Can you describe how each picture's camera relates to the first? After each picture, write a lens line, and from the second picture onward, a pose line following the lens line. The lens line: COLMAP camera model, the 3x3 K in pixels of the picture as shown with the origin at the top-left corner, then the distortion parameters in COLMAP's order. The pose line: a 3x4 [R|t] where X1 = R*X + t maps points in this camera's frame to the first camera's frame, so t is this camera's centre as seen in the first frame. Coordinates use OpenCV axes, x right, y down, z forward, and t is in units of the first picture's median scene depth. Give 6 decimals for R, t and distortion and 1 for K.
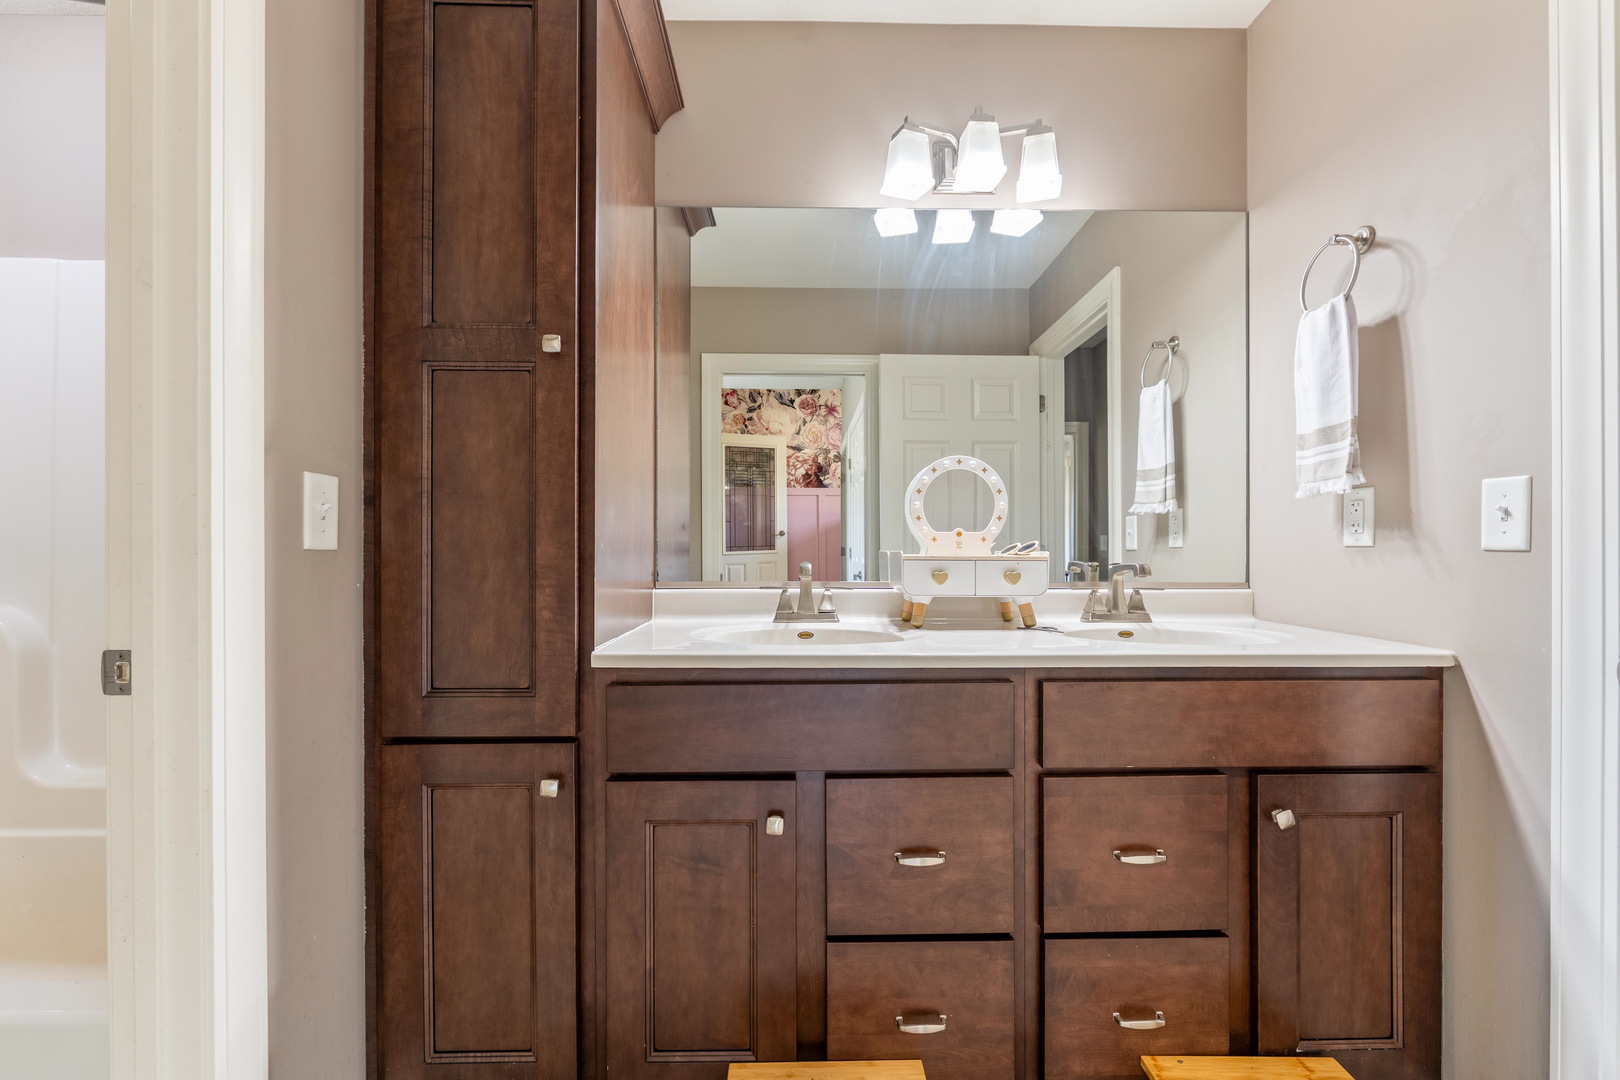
lens RADIAL K [[700.2, 0, 808.9], [0, 700.2, 545.2], [0, 0, 1]] dist [-0.000554, -0.000440]
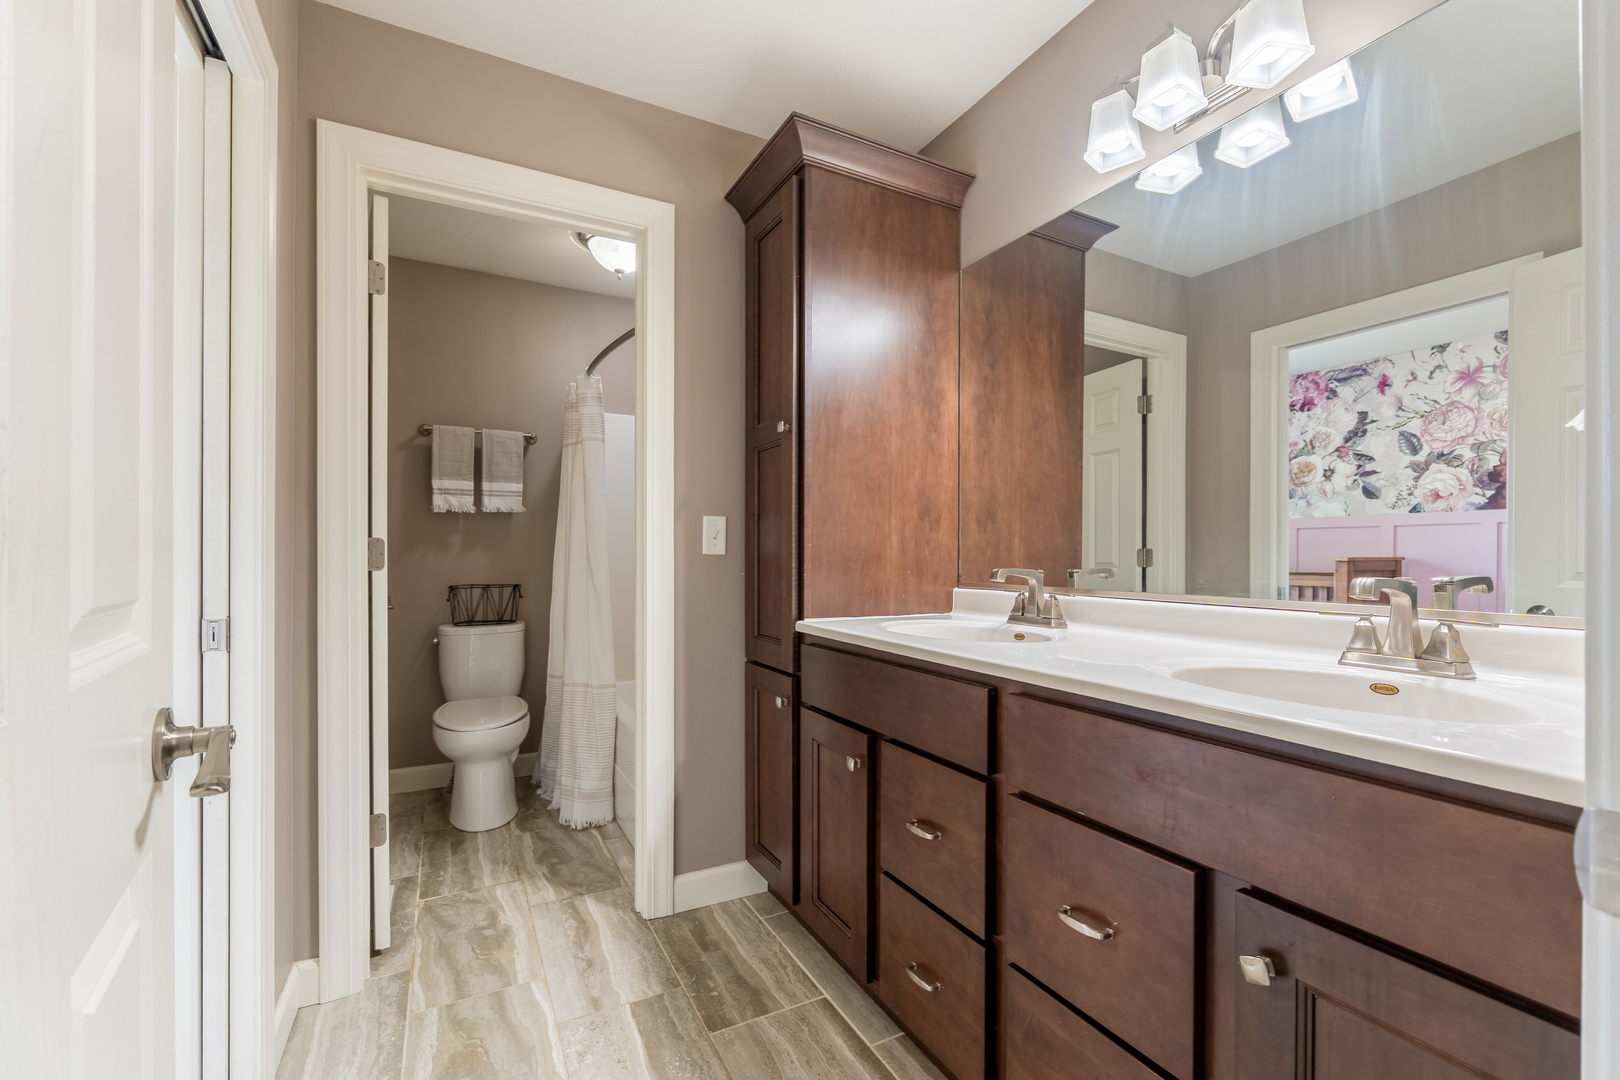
lens RADIAL K [[700.2, 0, 809.8], [0, 700.2, 550.6], [0, 0, 1]] dist [-0.000554, -0.000440]
pose [[0.435667, -0.006129, -0.900087, 1.069144], [0.000183, 0.999977, -0.006720, 0.008201], [0.900108, 0.002763, 0.435658, 0.341558]]
